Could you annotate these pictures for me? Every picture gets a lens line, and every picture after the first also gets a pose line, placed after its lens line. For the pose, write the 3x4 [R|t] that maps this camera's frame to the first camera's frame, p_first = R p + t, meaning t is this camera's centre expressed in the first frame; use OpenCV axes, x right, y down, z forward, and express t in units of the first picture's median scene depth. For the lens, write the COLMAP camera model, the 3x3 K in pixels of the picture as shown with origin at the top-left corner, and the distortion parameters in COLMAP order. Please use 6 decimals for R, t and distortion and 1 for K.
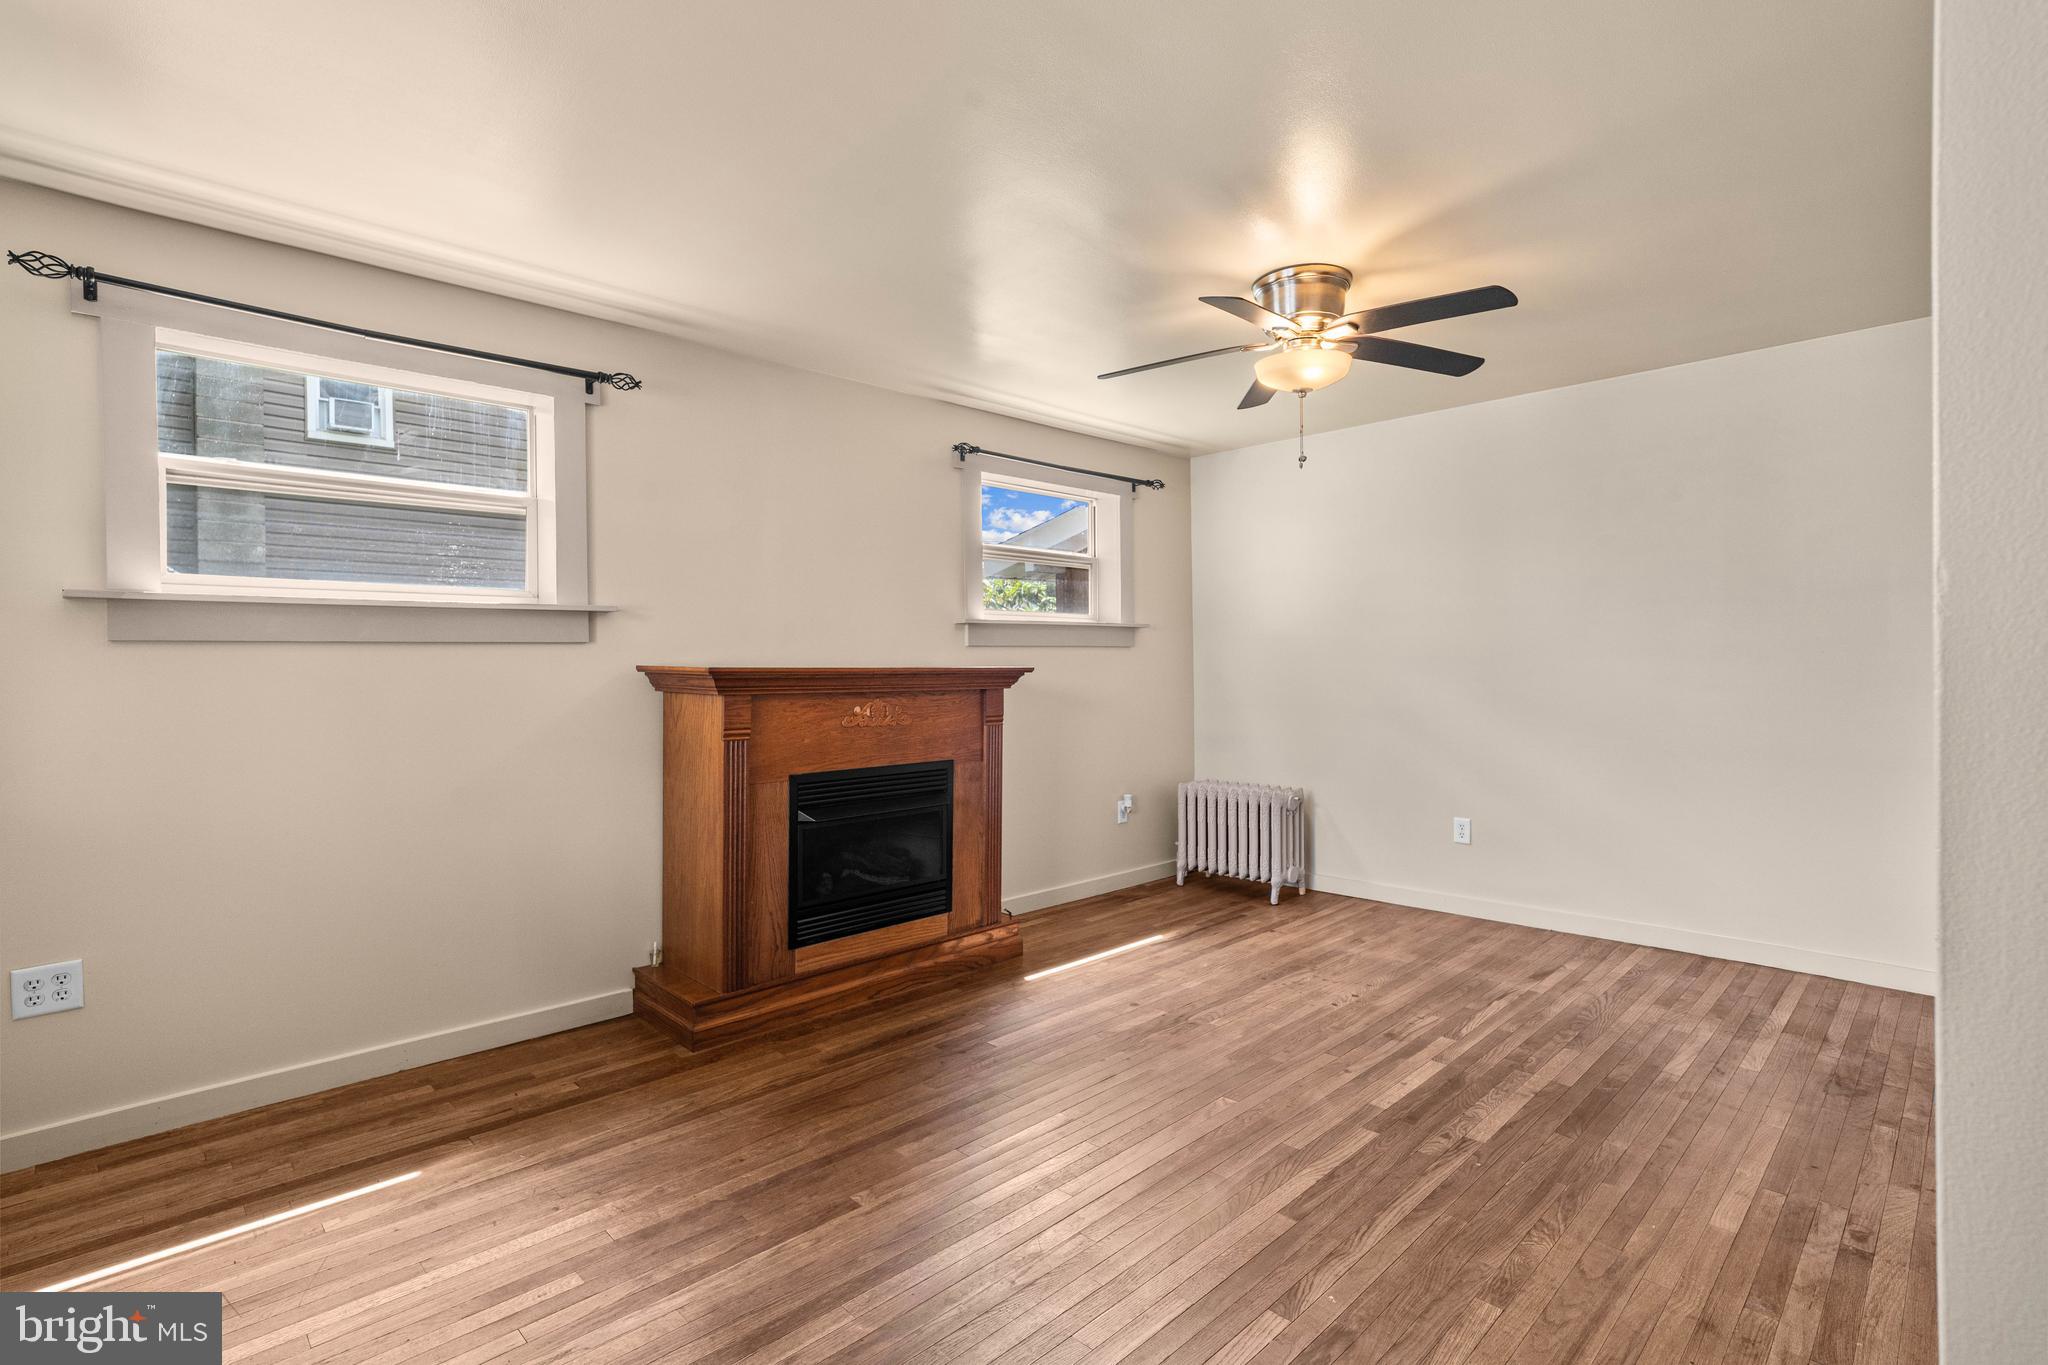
lens RADIAL K [[965.7, 0, 1015.0], [0, 965.7, 676.1], [0, 0, 1]] dist [-0.022585, 0.011352]
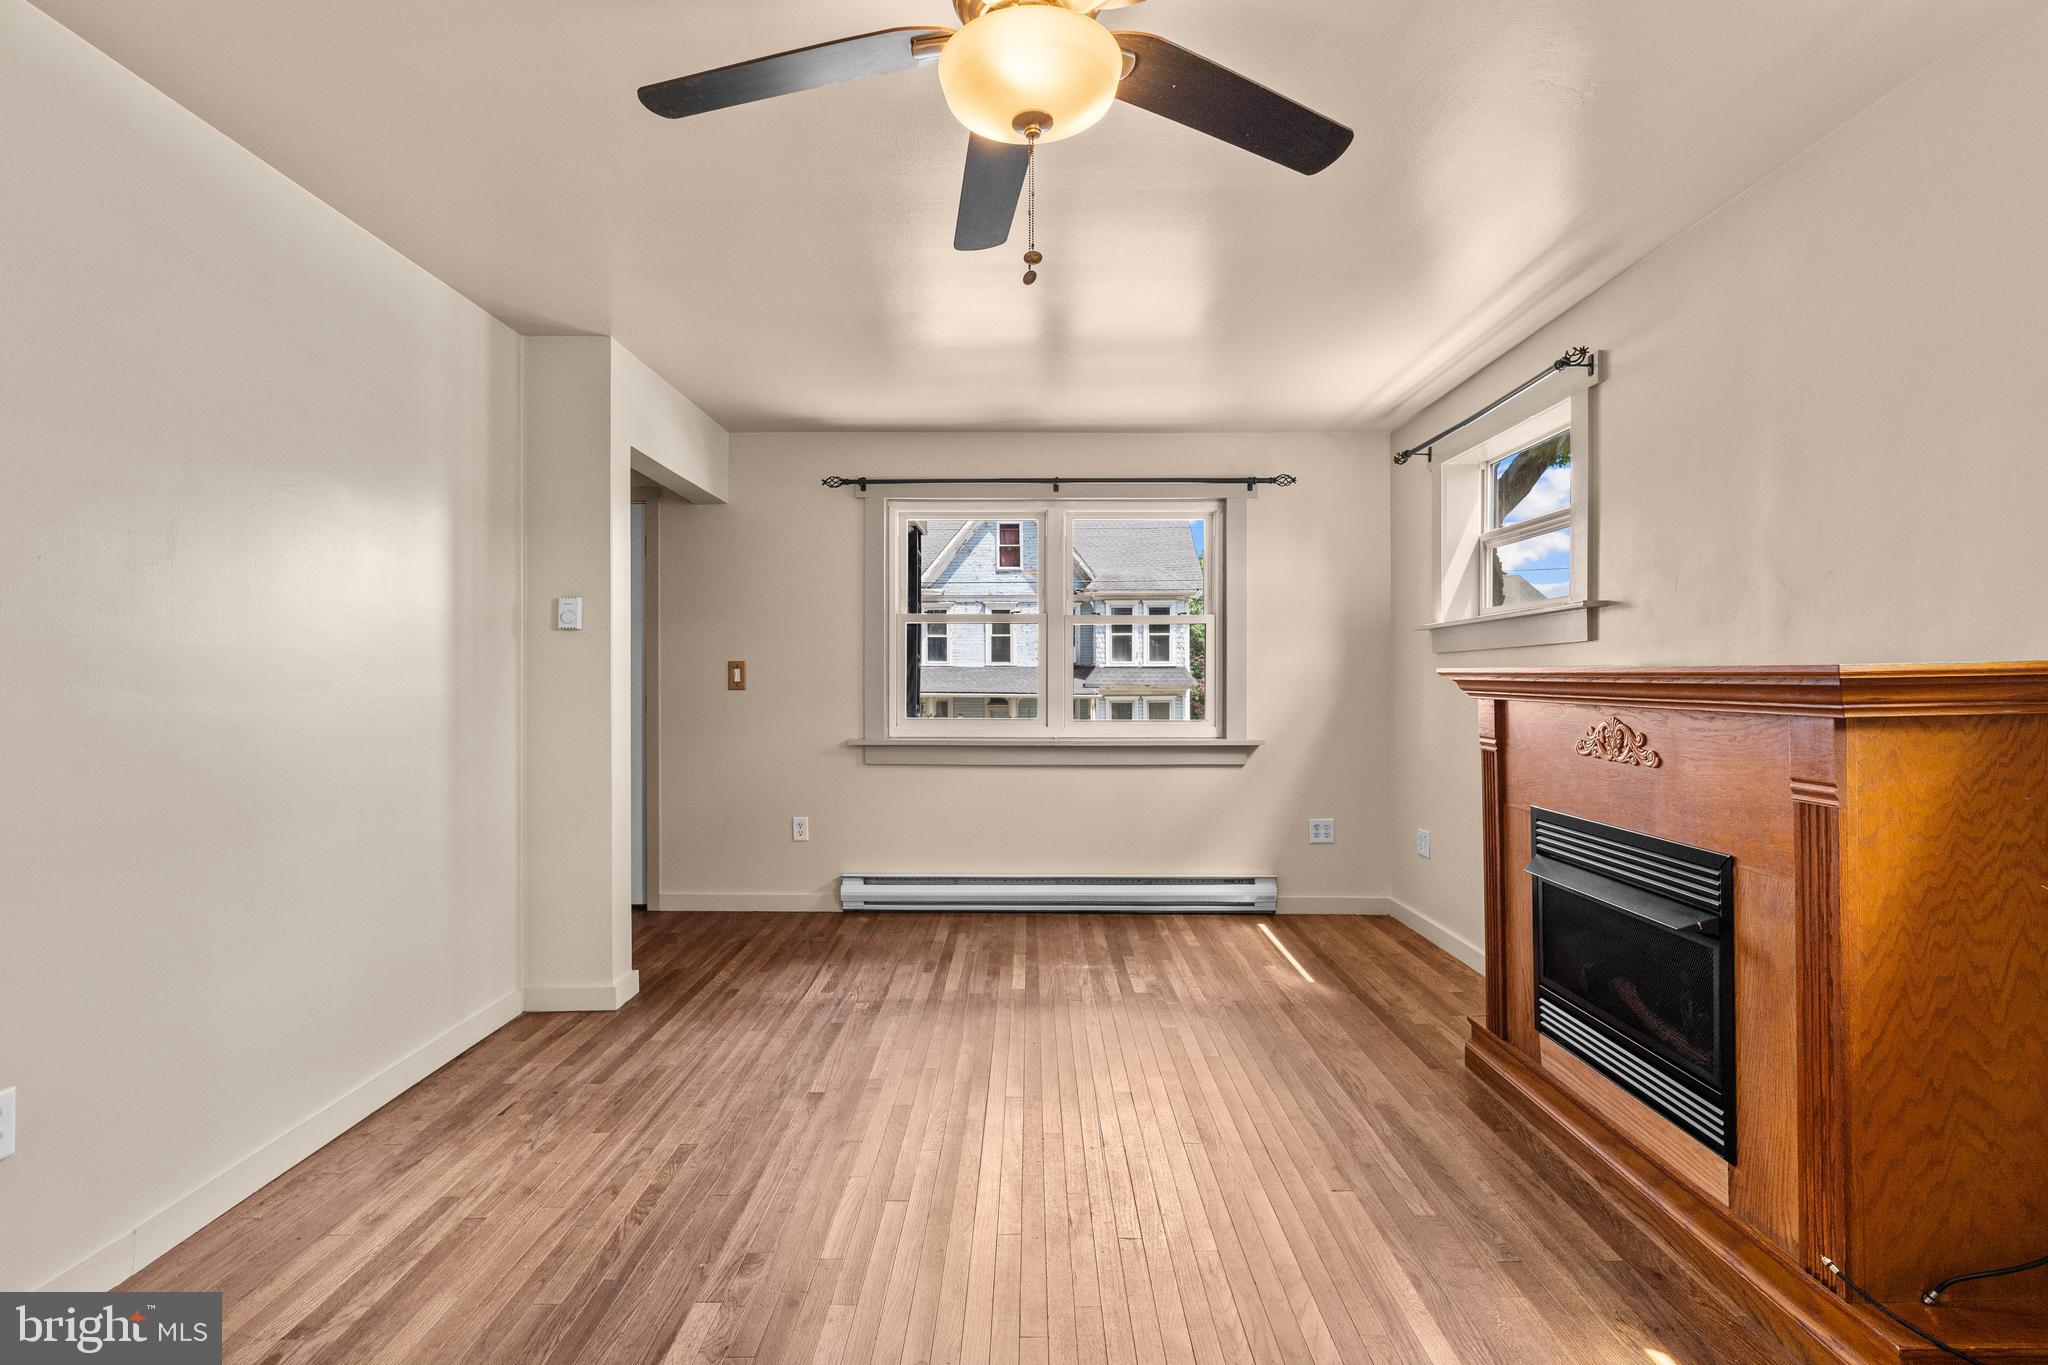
lens RADIAL K [[965.7, 0, 1015.0], [0, 965.7, 676.1], [0, 0, 1]] dist [-0.022585, 0.011352]
pose [[-0.711664, 0.007866, -0.702476, 0.611907], [0.001402, 0.999951, 0.009777, -0.012059], [0.702519, 0.005973, -0.711640, 1.250489]]
